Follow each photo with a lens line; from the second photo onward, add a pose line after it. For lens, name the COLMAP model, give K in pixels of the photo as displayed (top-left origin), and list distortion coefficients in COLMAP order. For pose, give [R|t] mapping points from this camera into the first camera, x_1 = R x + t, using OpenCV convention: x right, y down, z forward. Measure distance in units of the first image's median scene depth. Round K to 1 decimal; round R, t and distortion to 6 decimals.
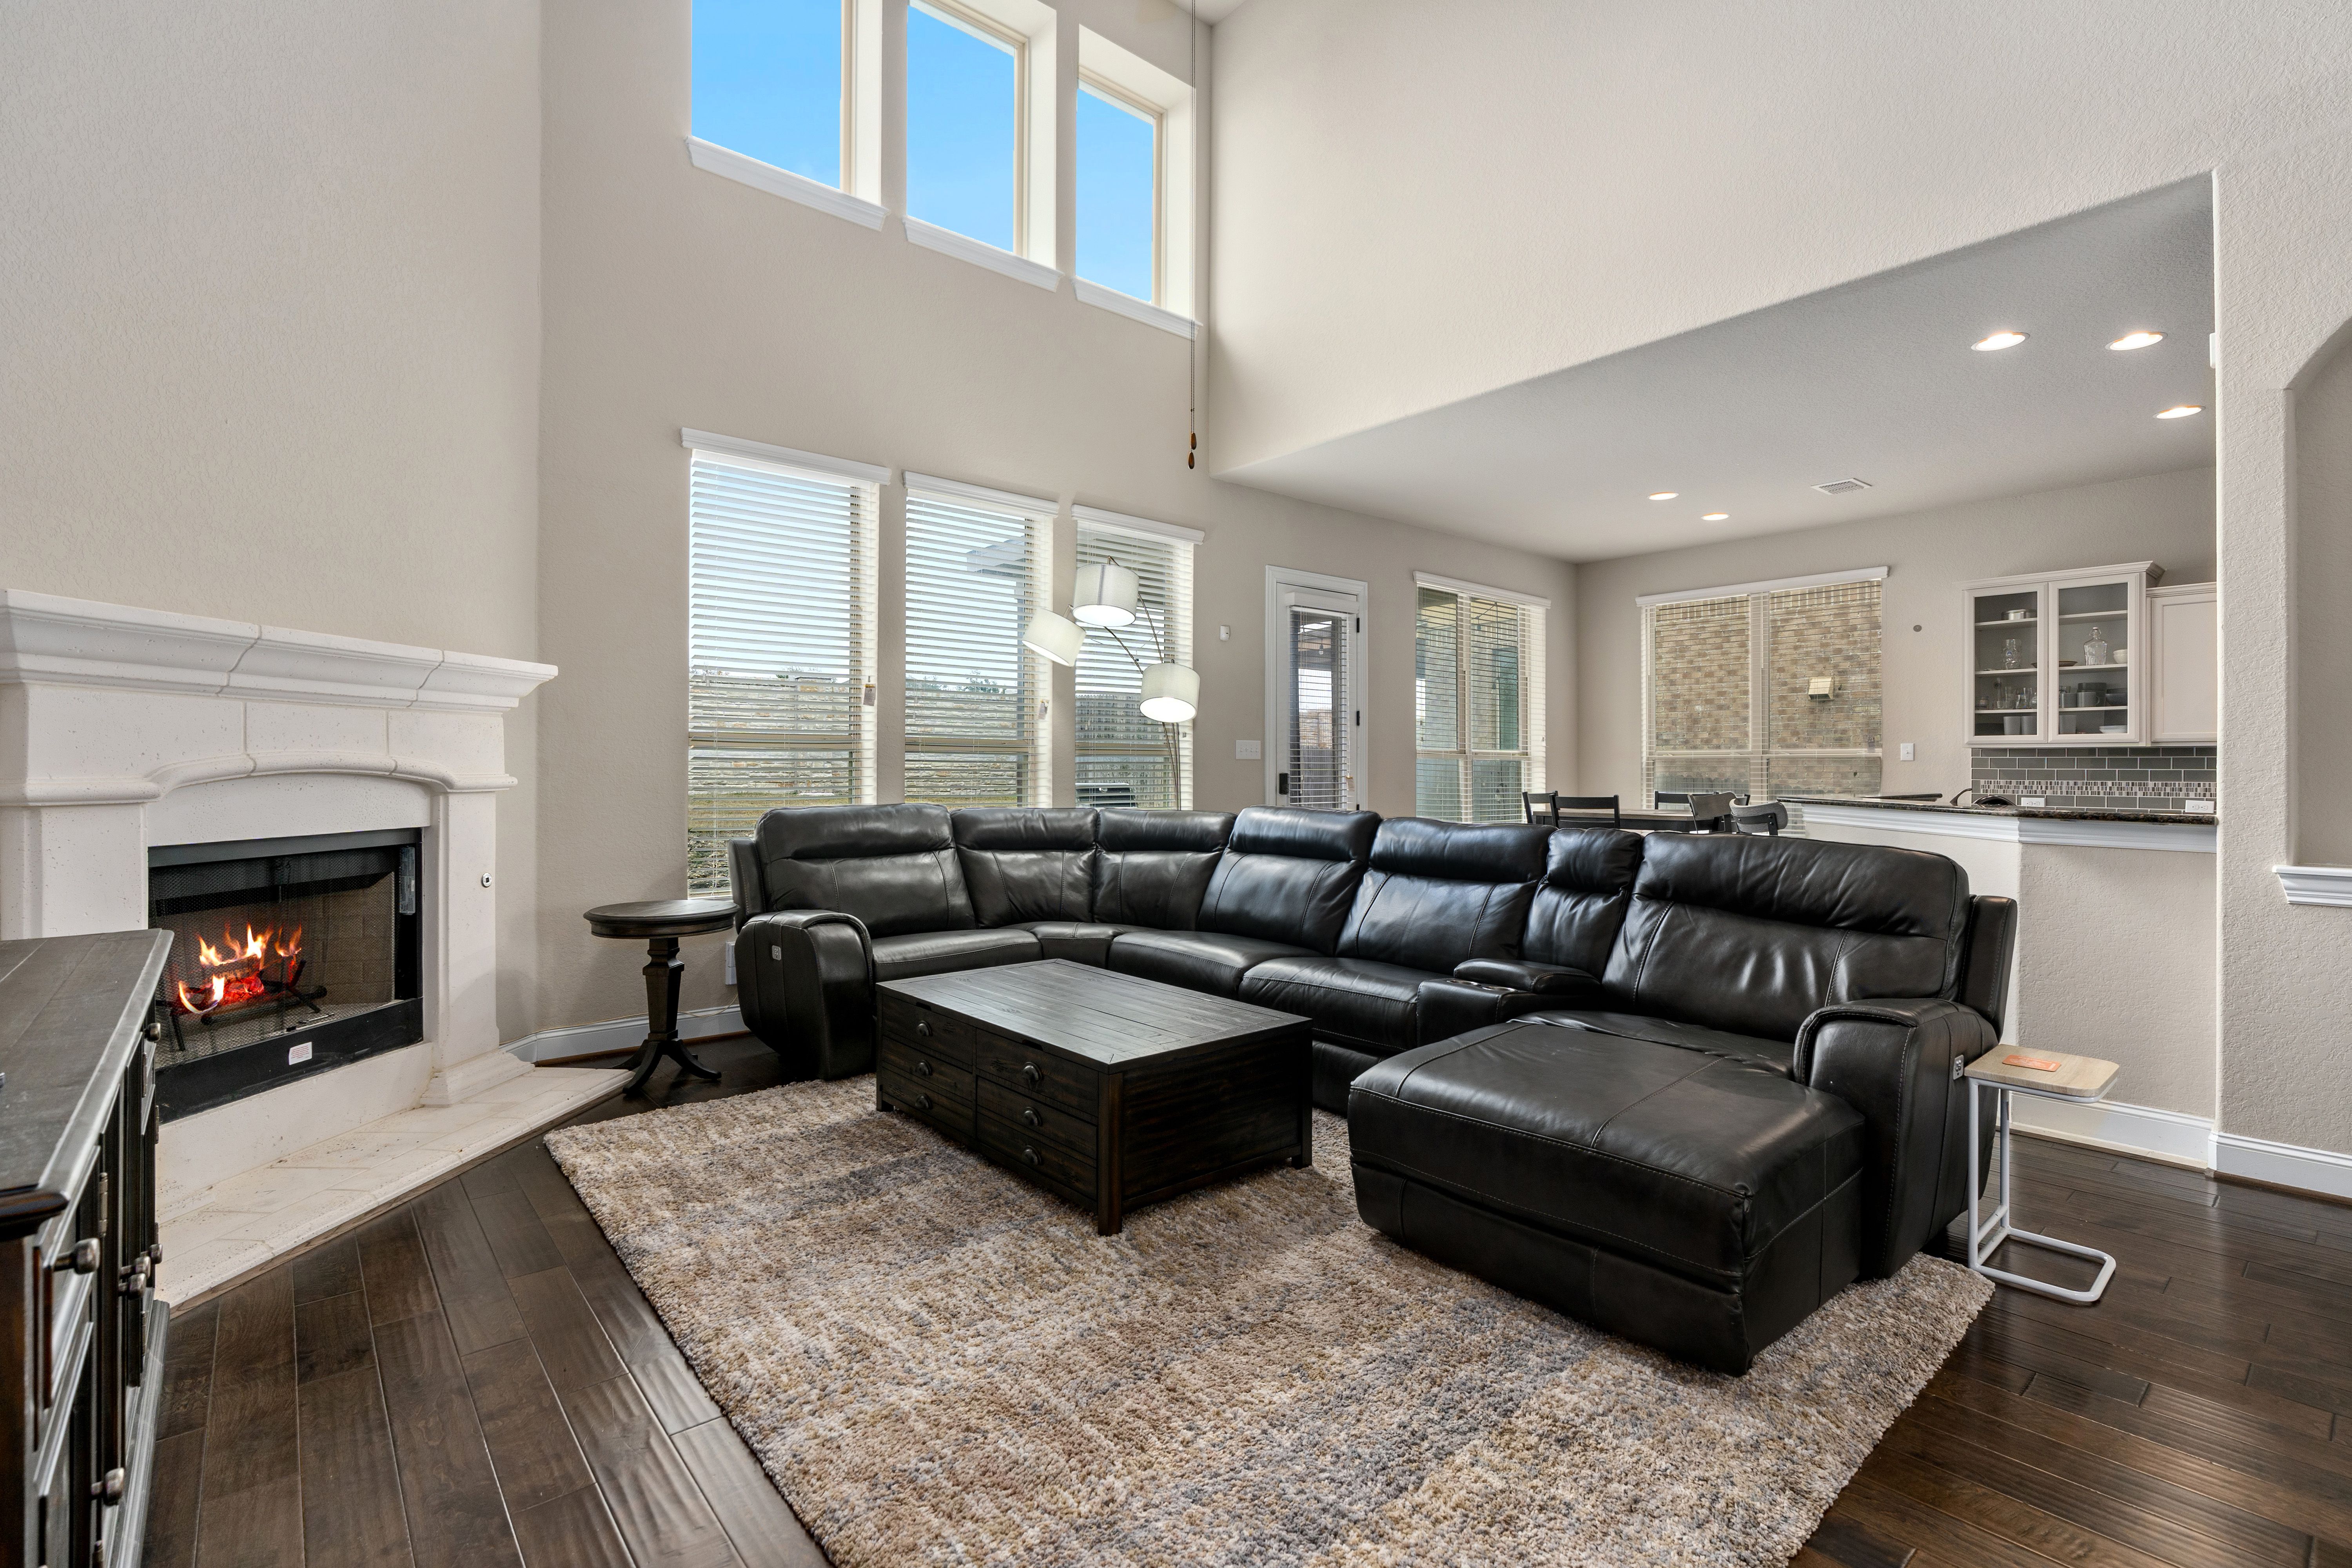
lens RADIAL K [[1076.2, 0, 1179.2], [0, 1076.2, 770.9], [0, 0, 1]] dist [-0.004267, 0.001423]
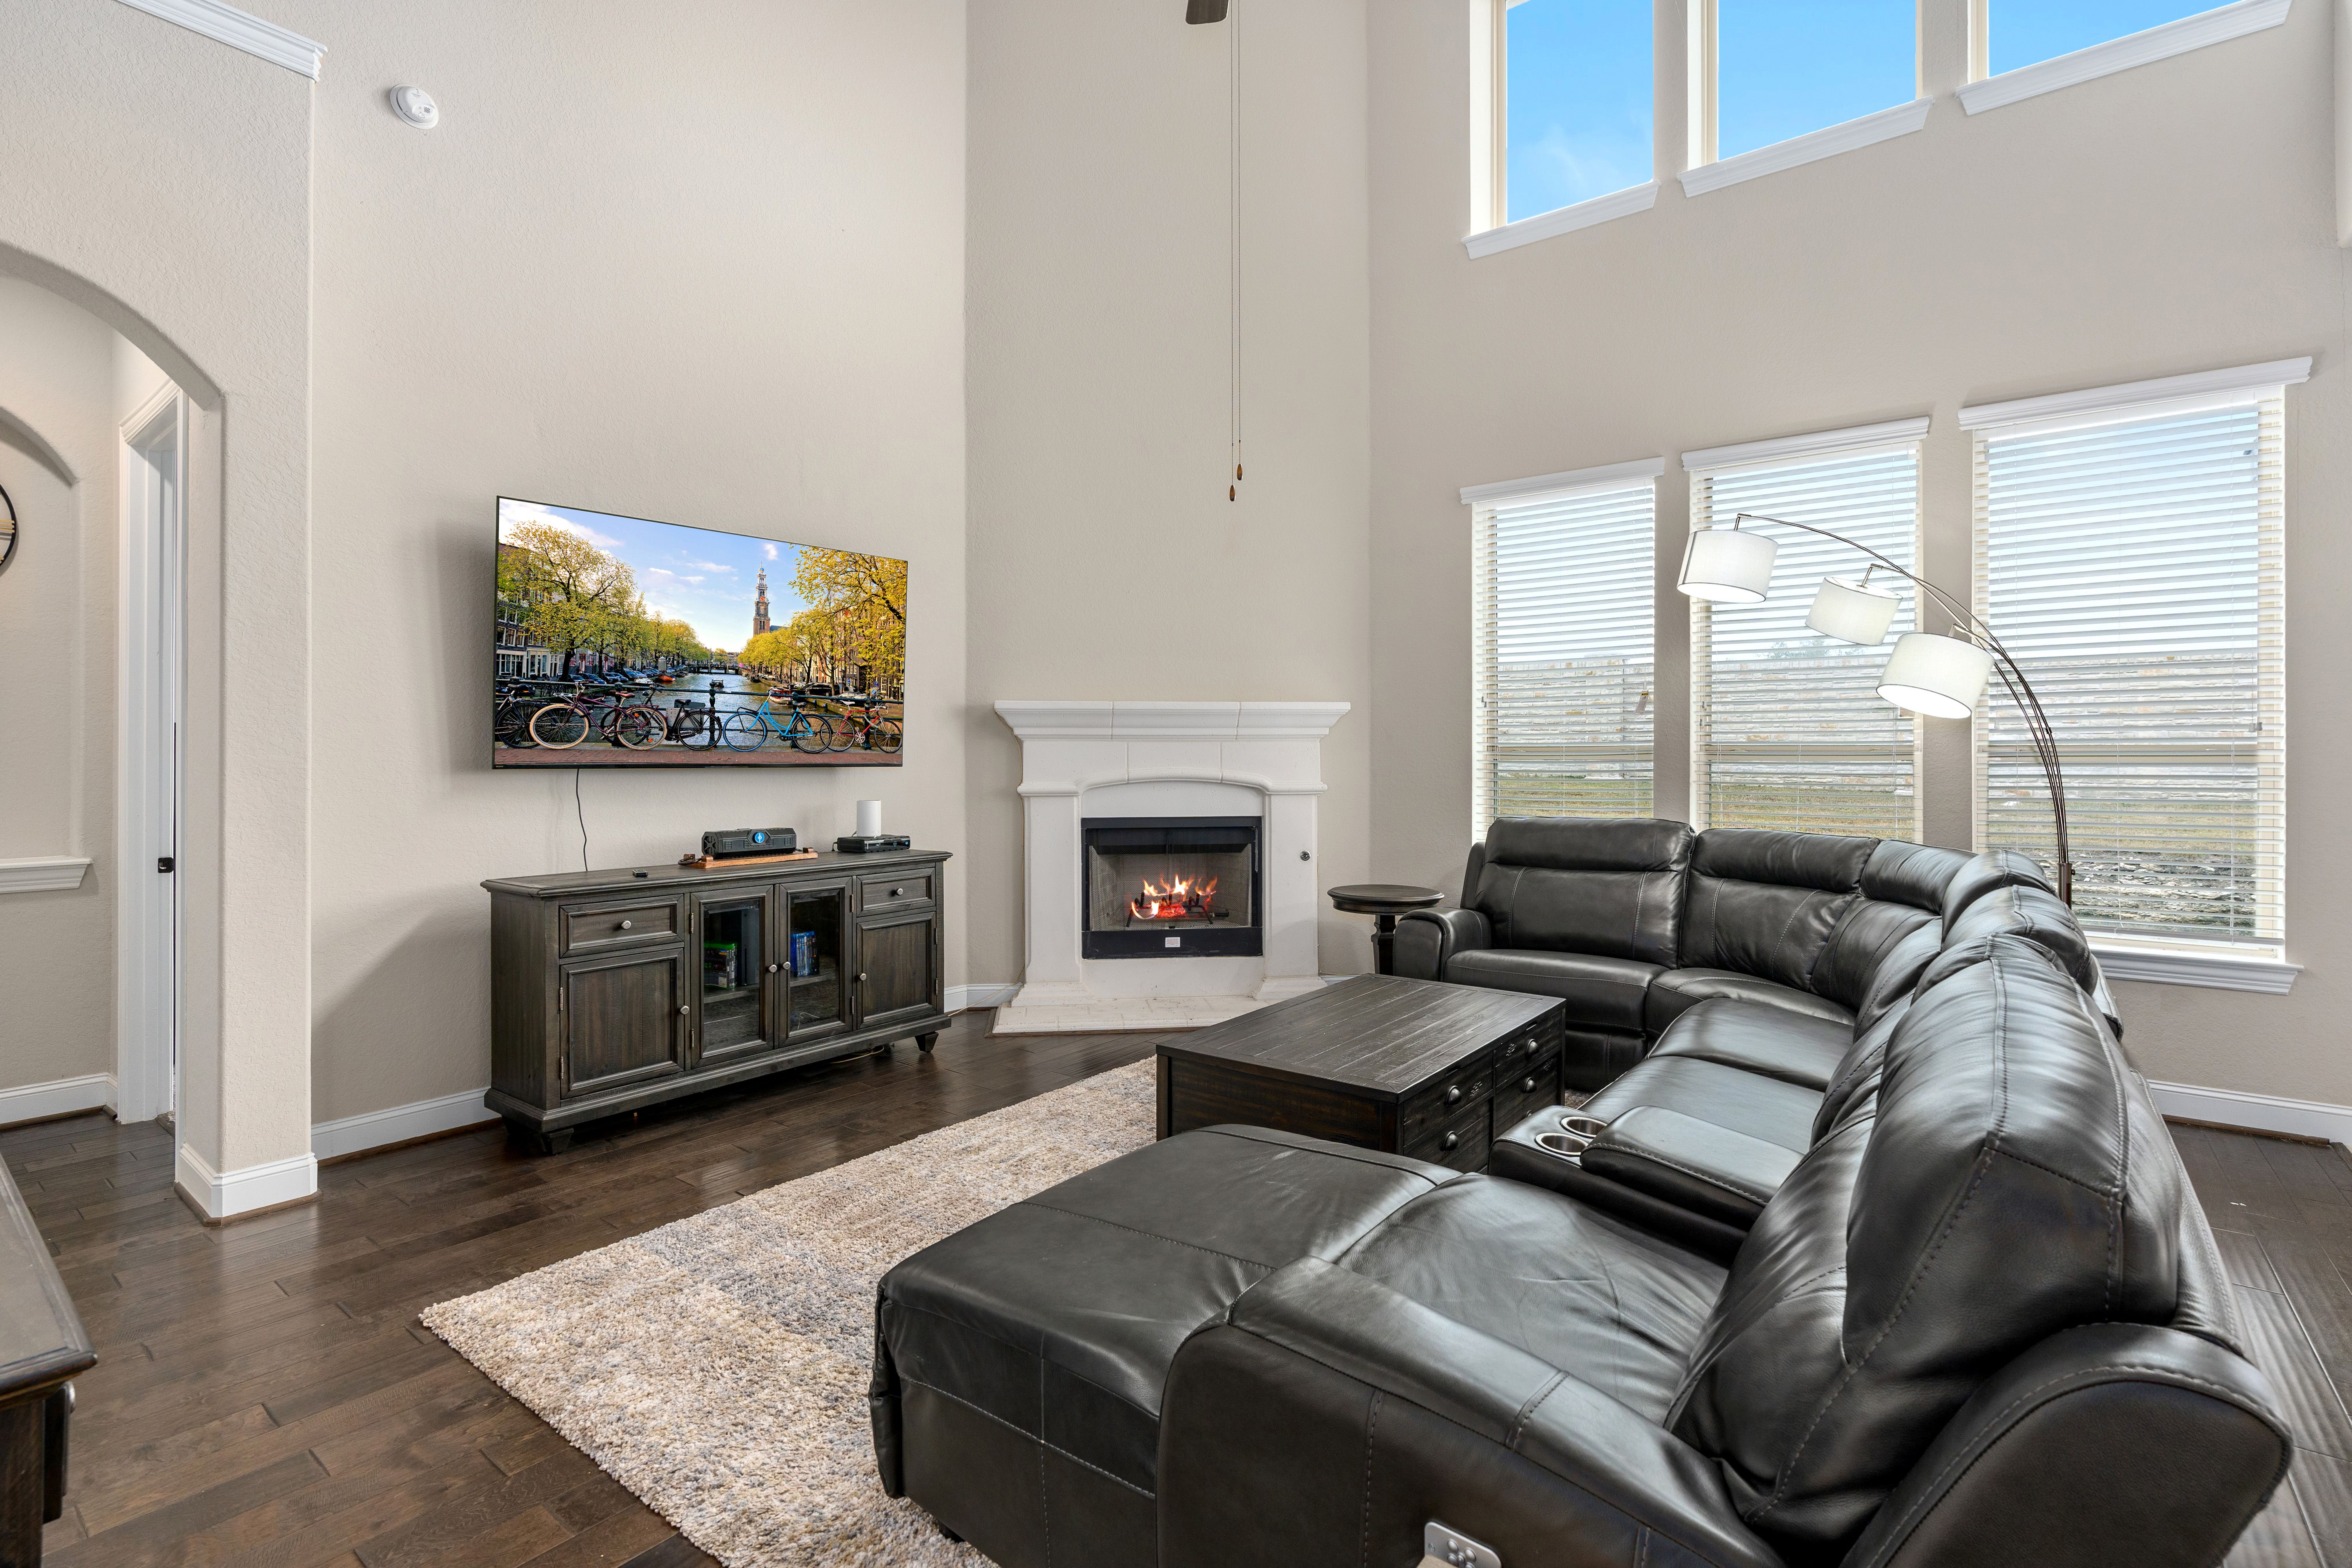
lens RADIAL K [[1076.2, 0, 1192.4], [0, 1076.2, 768.7], [0, 0, 1]] dist [-0.004267, 0.001423]
pose [[0.221499, 0.003574, -0.975154, 0.450585], [0.000048, 0.999993, 0.003676, -0.012289], [0.975161, -0.000861, 0.221497, 0.326936]]
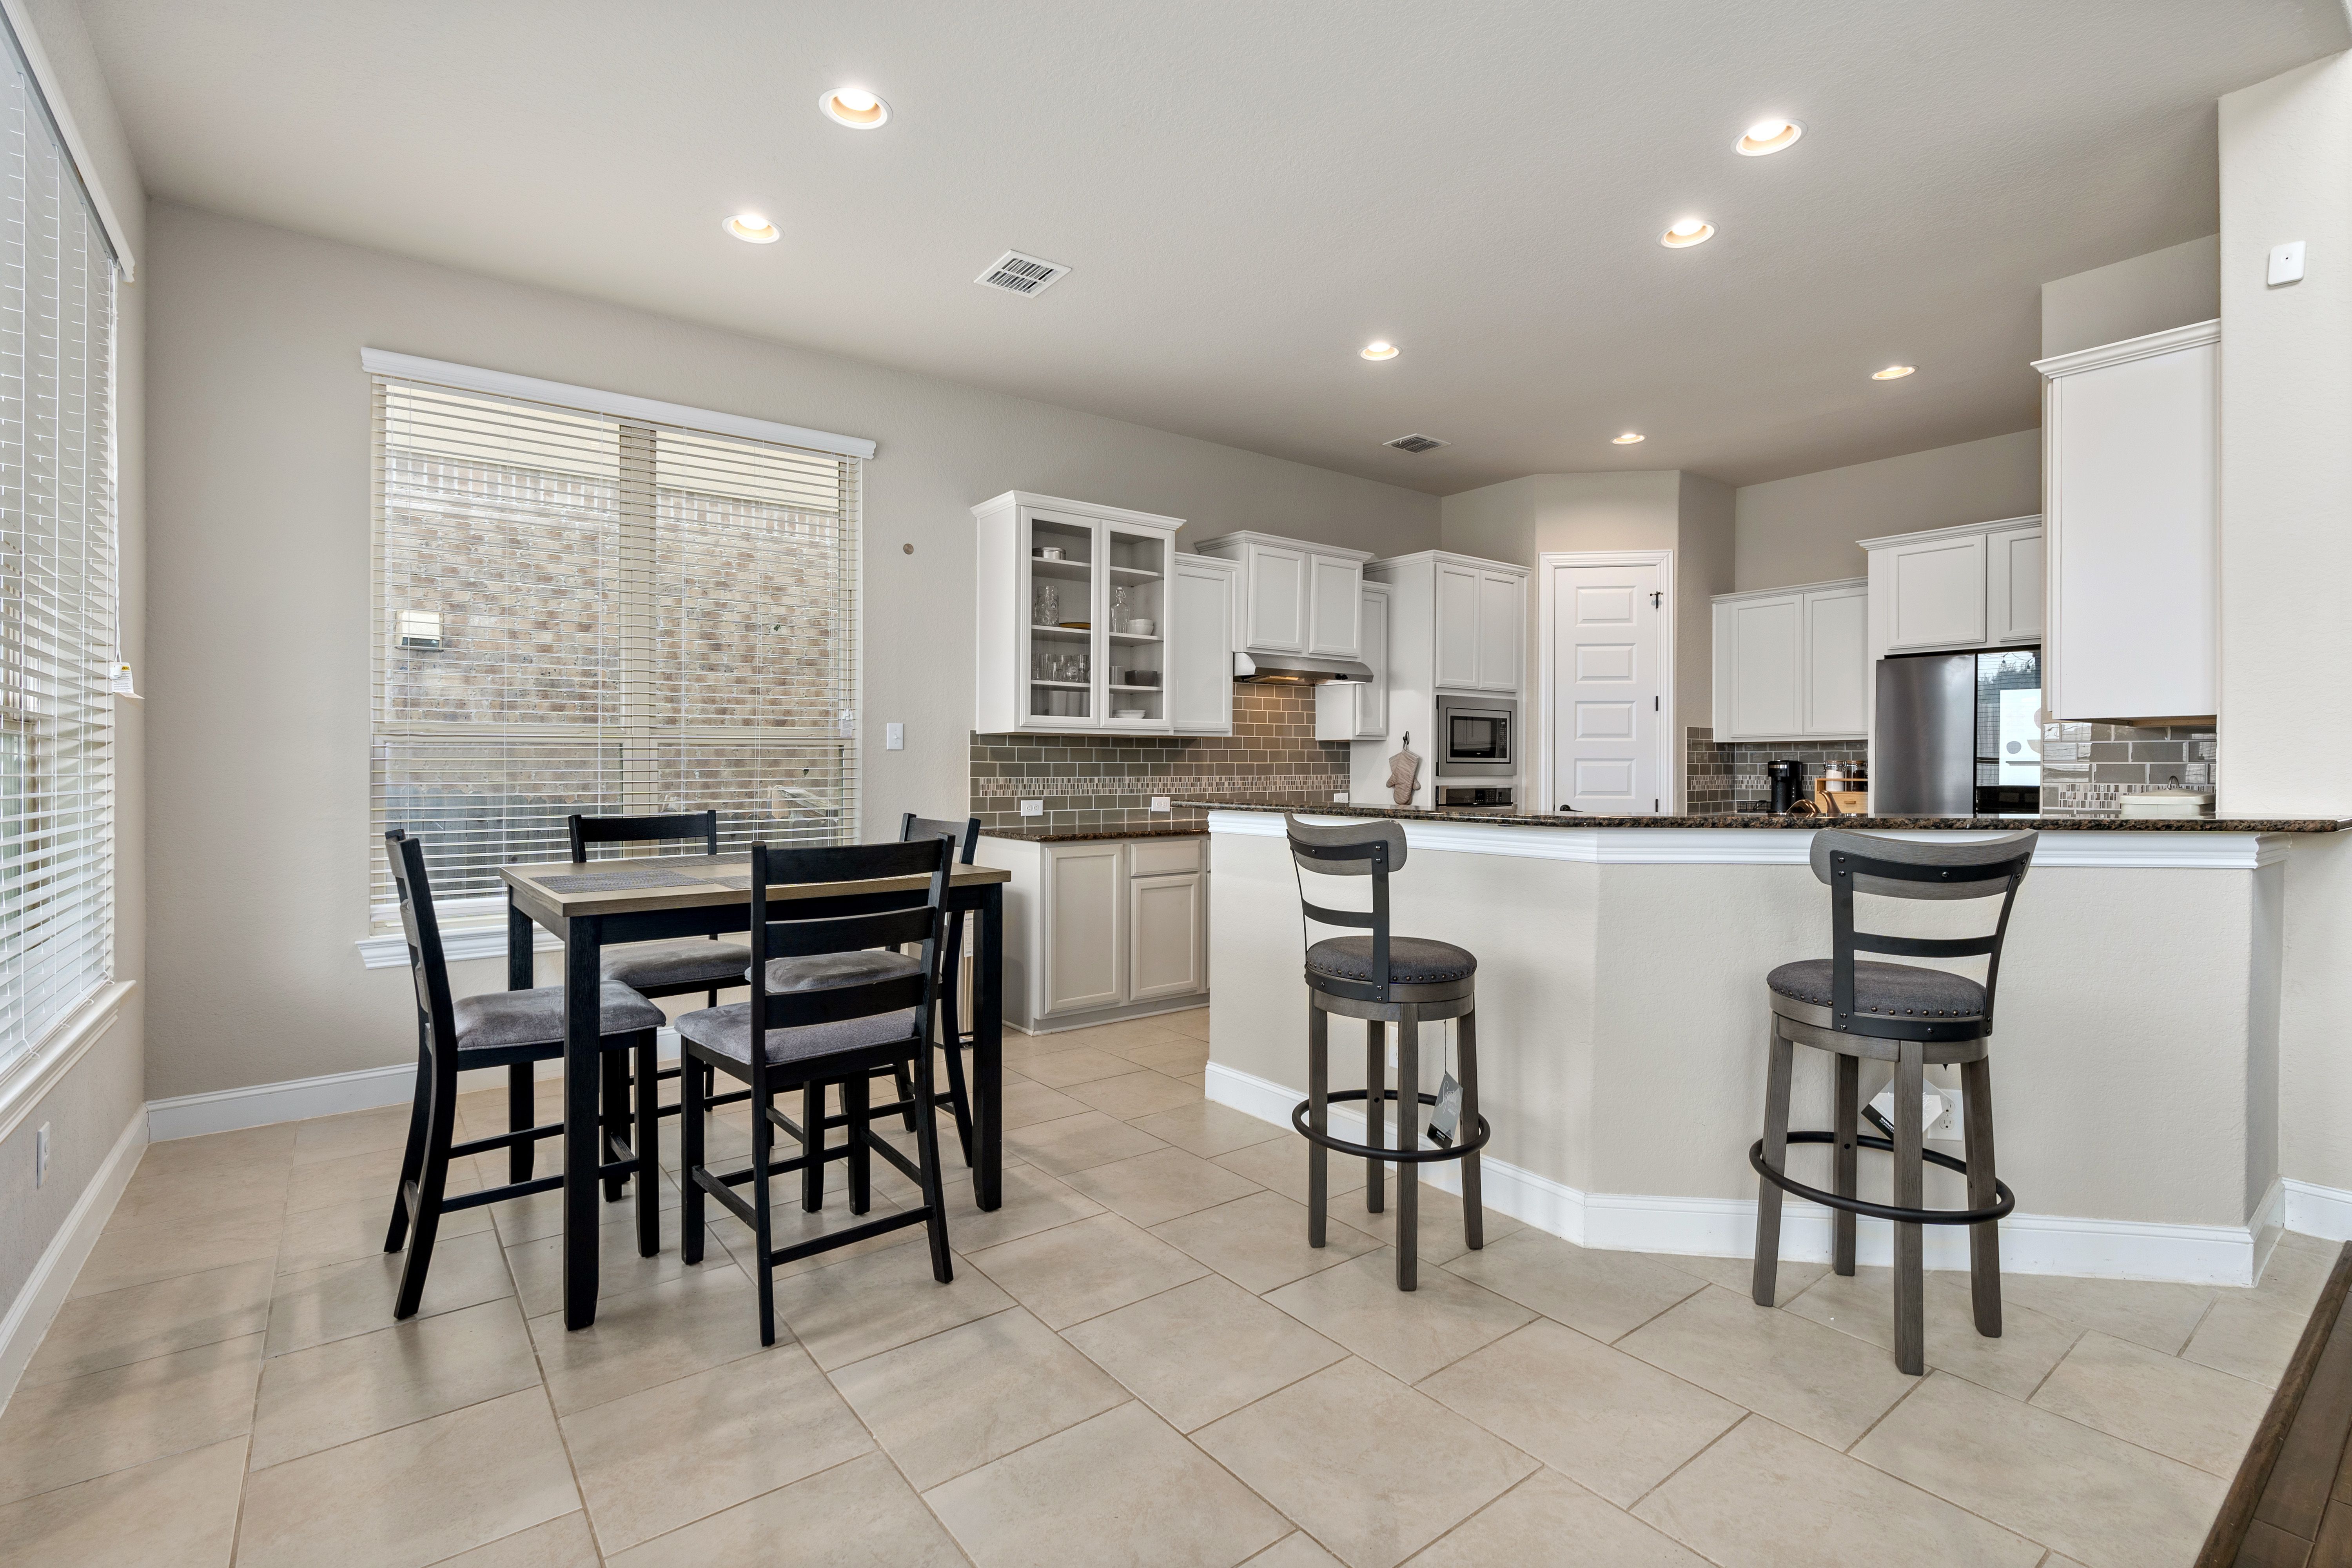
lens RADIAL K [[1076.2, 0, 1185.5], [0, 1076.2, 771.2], [0, 0, 1]] dist [-0.004267, 0.001423]
pose [[0.048513, -0.009723, 0.998775, 0.044336], [0.006190, 0.999936, 0.009434, -0.002410], [-0.998803, 0.005724, 0.048570, 0.931345]]
